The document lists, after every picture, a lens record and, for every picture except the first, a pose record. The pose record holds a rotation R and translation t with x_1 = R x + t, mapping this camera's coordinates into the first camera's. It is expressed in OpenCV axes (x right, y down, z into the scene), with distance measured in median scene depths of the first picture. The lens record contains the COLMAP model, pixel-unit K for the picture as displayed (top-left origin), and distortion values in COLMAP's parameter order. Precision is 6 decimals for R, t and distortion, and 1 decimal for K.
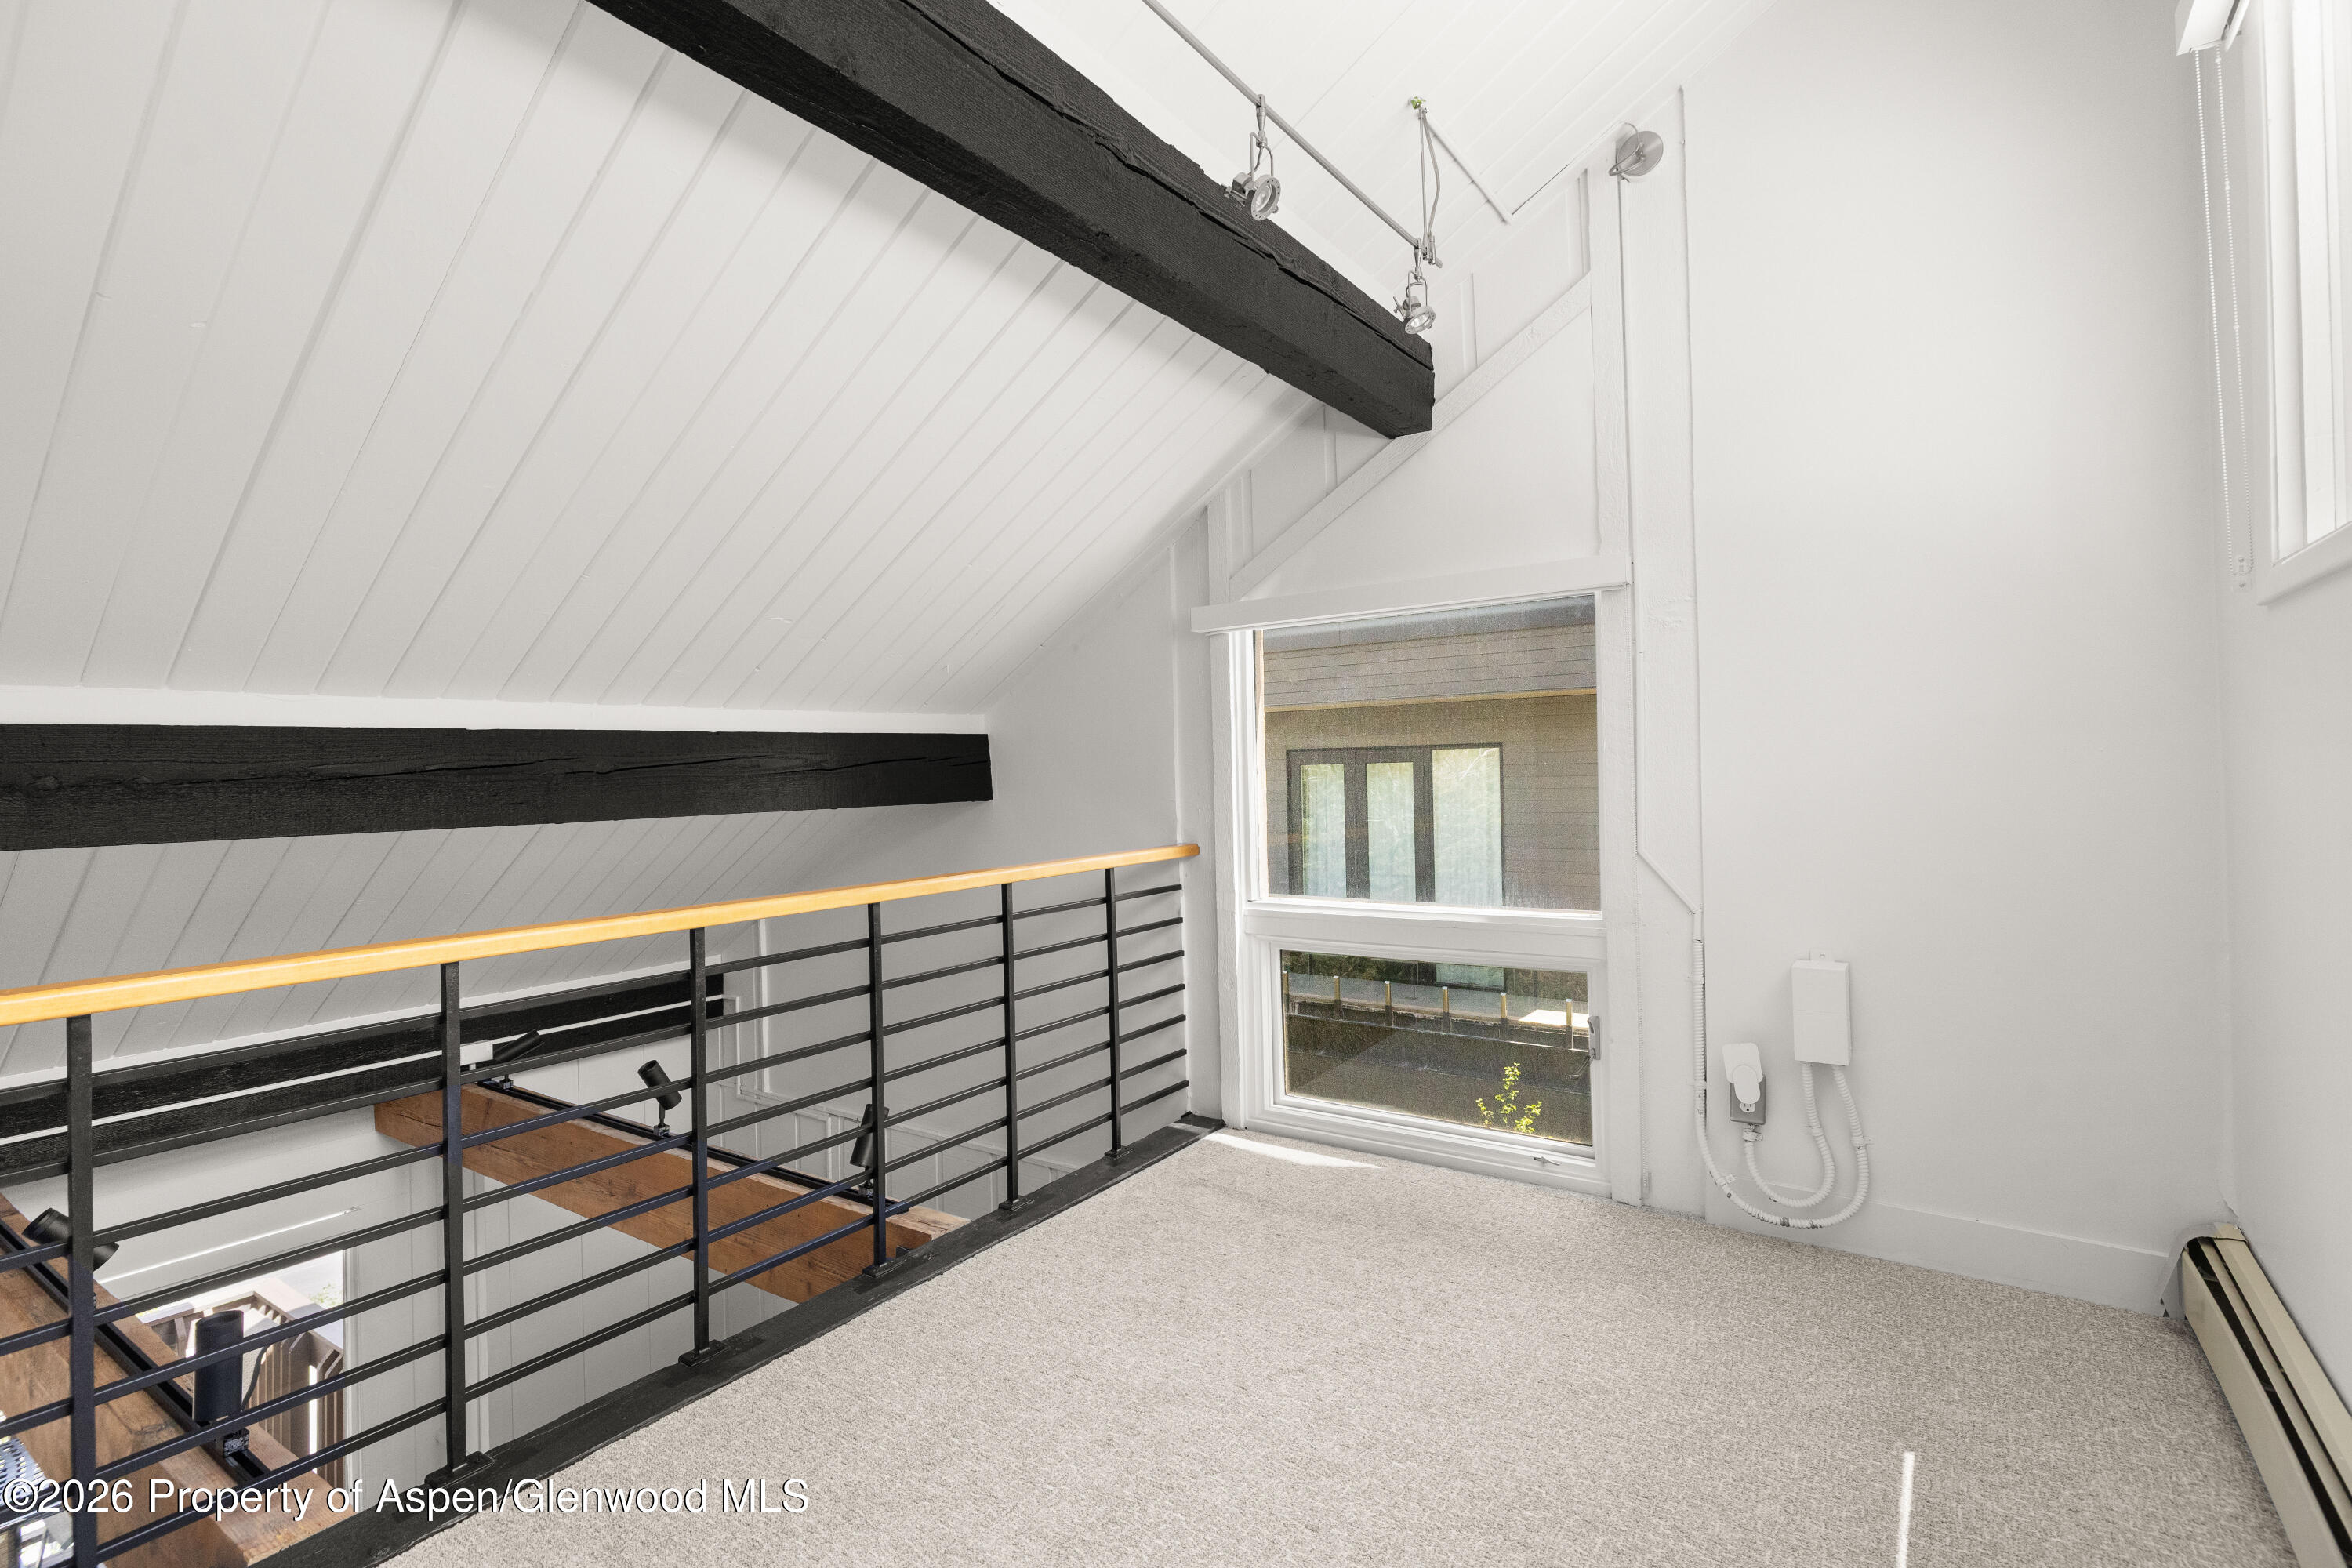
lens RADIAL K [[1122.9, 0, 1175.7], [0, 1122.9, 768.9], [0, 0, 1]] dist [-0.004706, 0.000601]
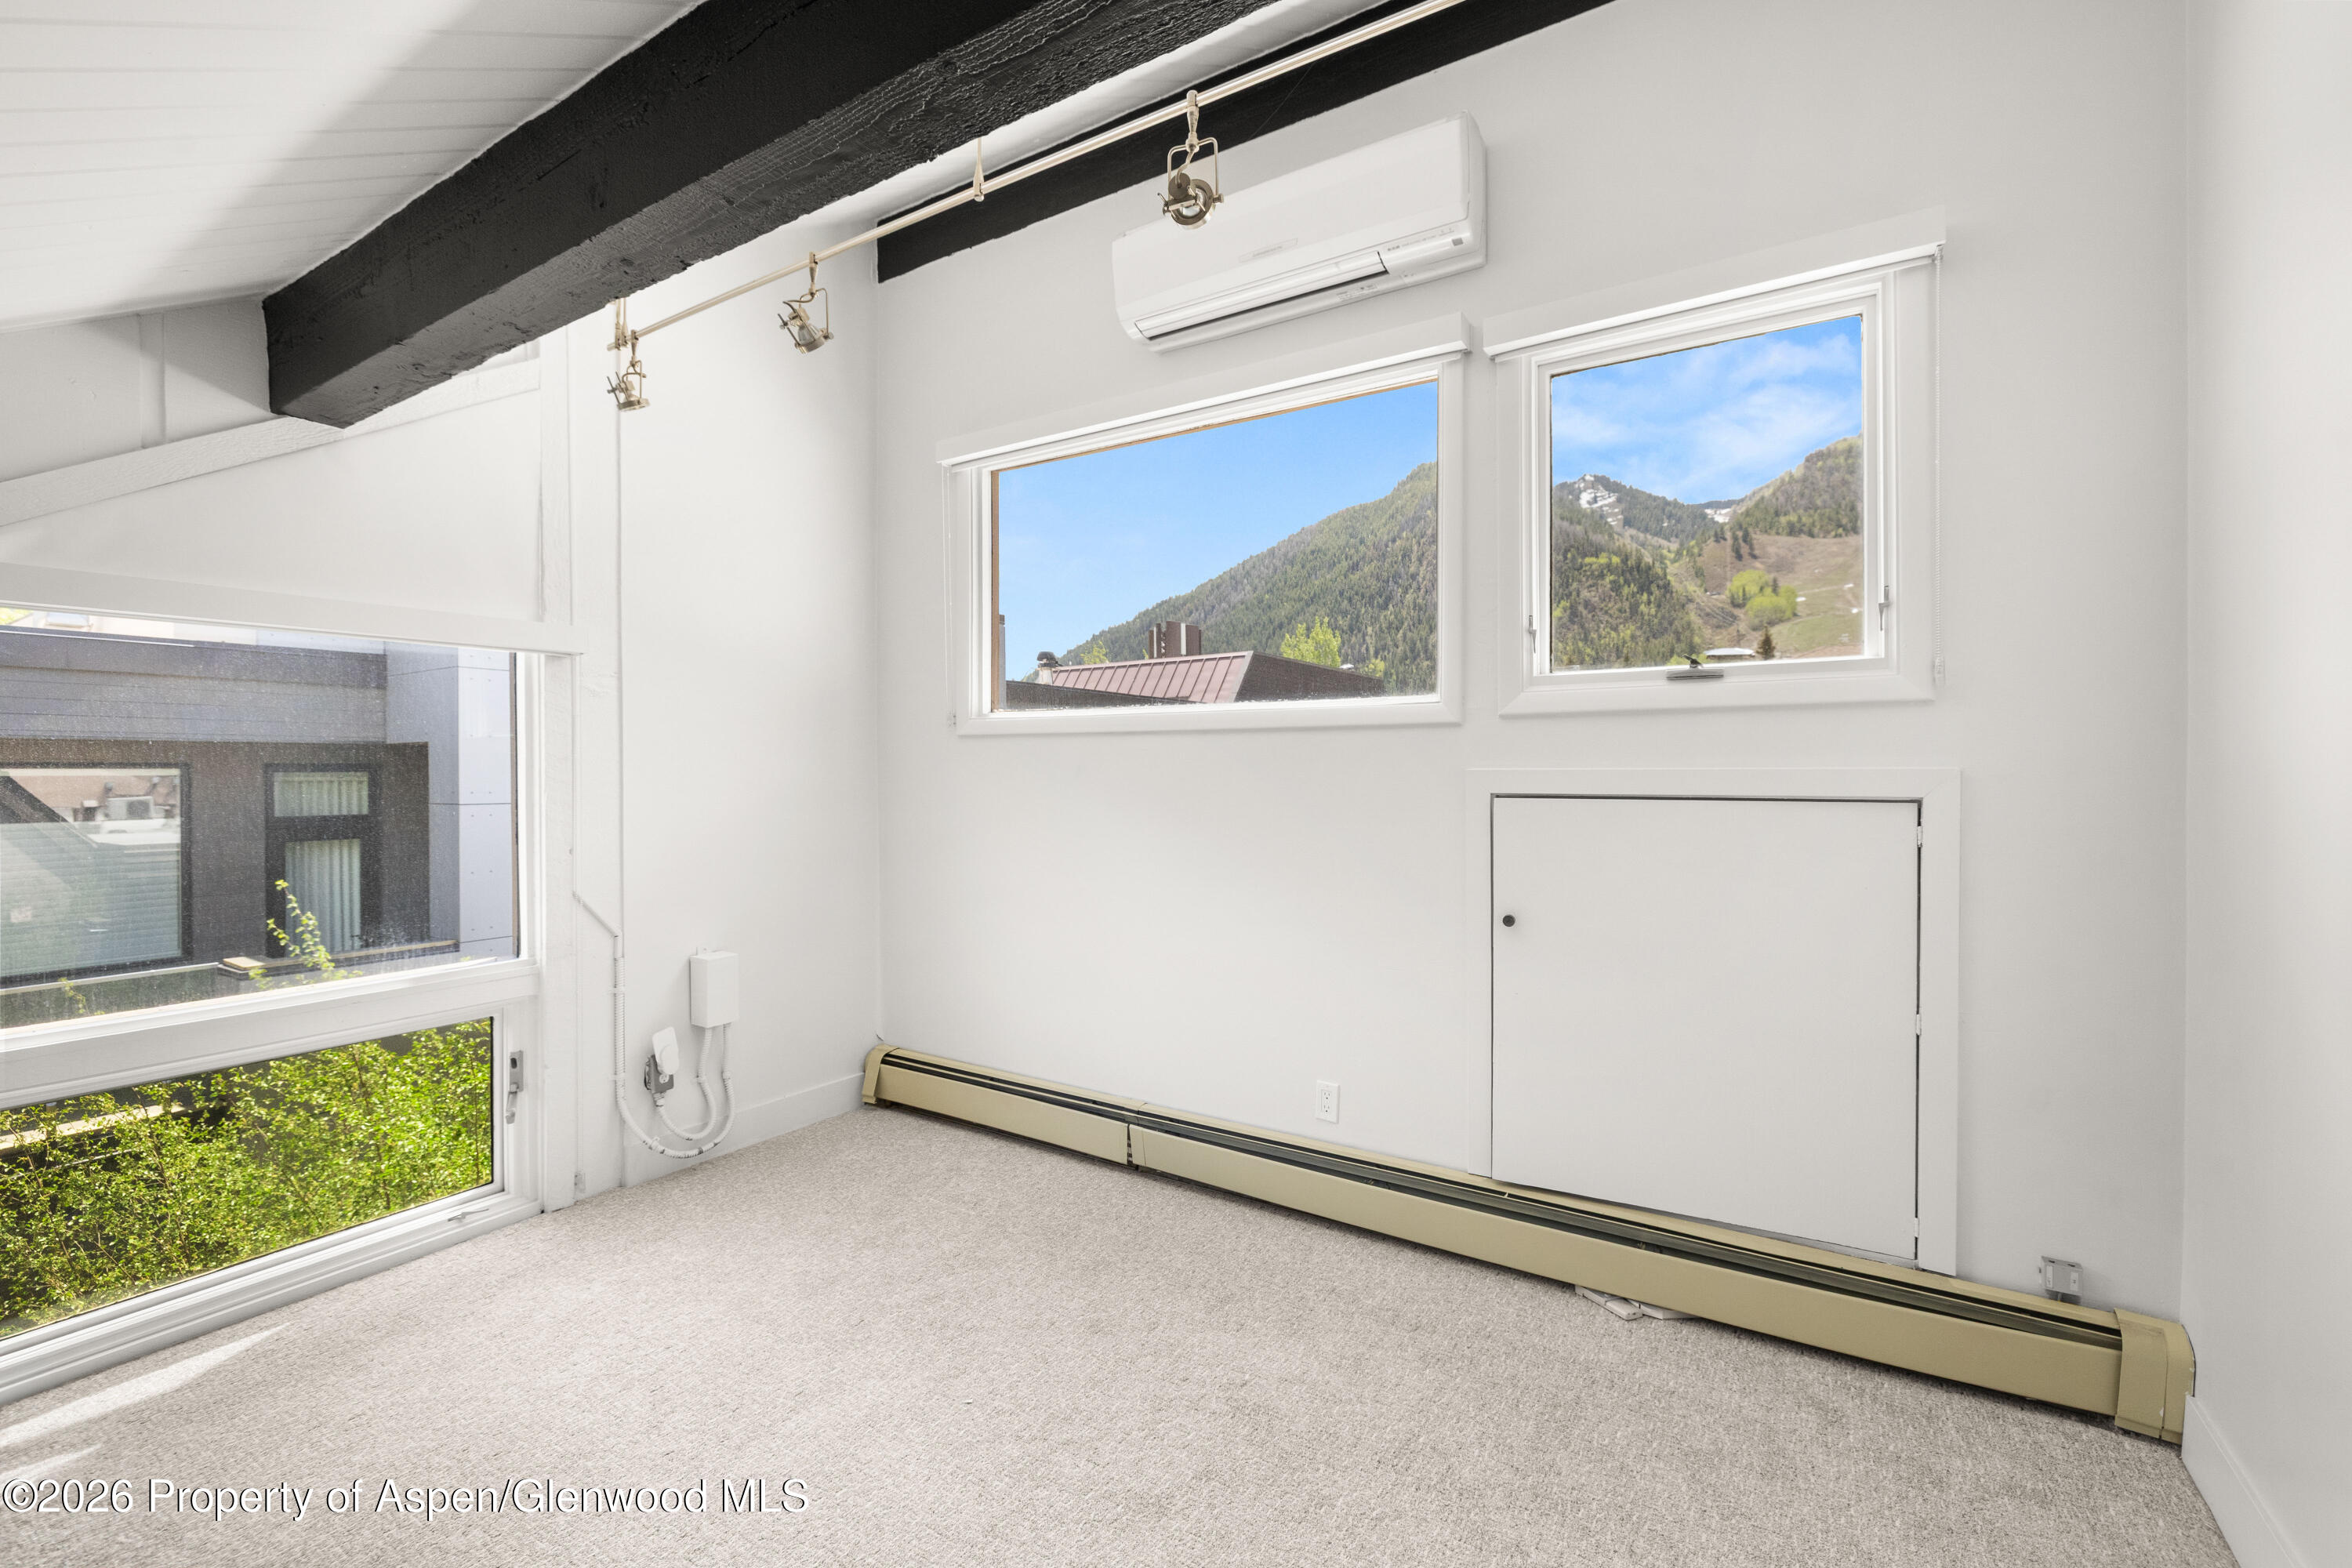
lens RADIAL K [[992.4, 0, 1174.9], [0, 992.4, 767.8], [0, 0, 1]] dist [-0.004009, 0.000347]
pose [[-0.055091, 0.024227, 0.998187, -0.611079], [0.006389, 0.999694, -0.023911, -0.021220], [-0.998461, 0.005060, -0.055229, 0.437927]]
